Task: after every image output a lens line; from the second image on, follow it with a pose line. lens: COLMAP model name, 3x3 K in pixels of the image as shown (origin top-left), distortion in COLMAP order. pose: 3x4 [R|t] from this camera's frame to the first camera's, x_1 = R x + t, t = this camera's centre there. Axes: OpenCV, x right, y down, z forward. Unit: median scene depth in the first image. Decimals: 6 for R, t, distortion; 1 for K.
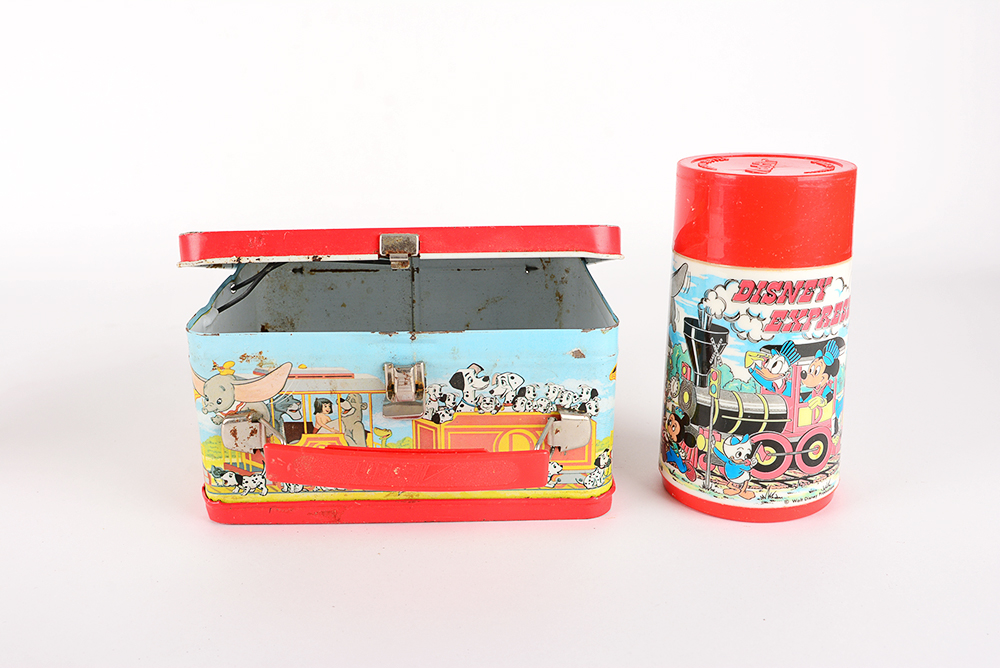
lens RADIAL K [[983.0, 0, 499.9], [0, 983.0, 334.0], [0, 0, 1]] dist [-0.080166, 0.000000]
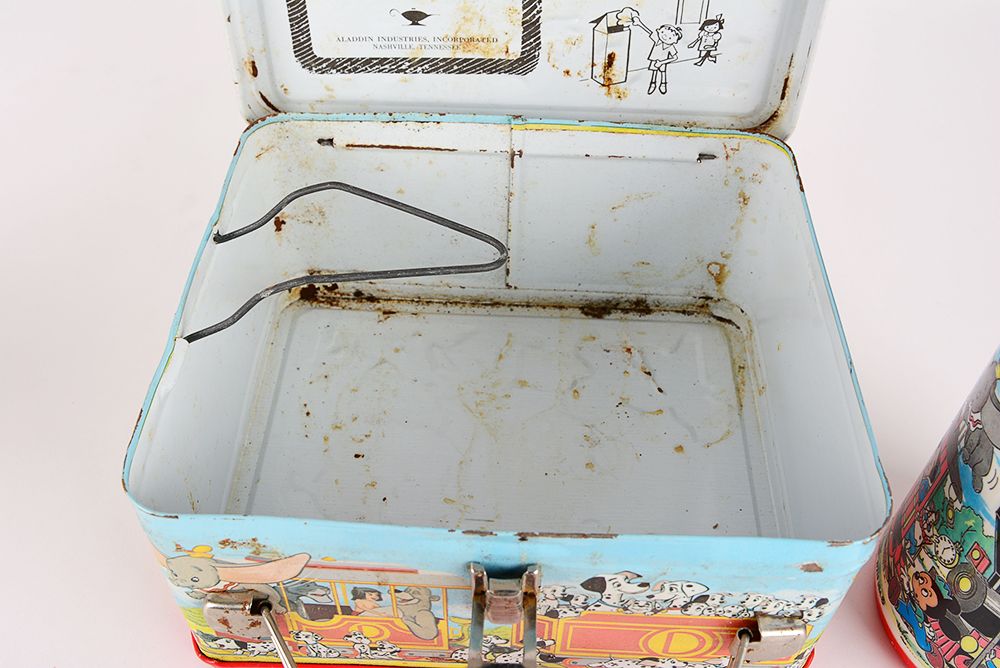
lens RADIAL K [[983.0, 0, 499.1], [0, 983.0, 333.9], [0, 0, 1]] dist [-0.080166, 0.000000]
pose [[0.996450, 0.071376, -0.044638, -0.083756], [-0.040282, 0.869850, 0.491668, -0.361171], [0.073922, -0.488125, 0.869638, 0.561639]]
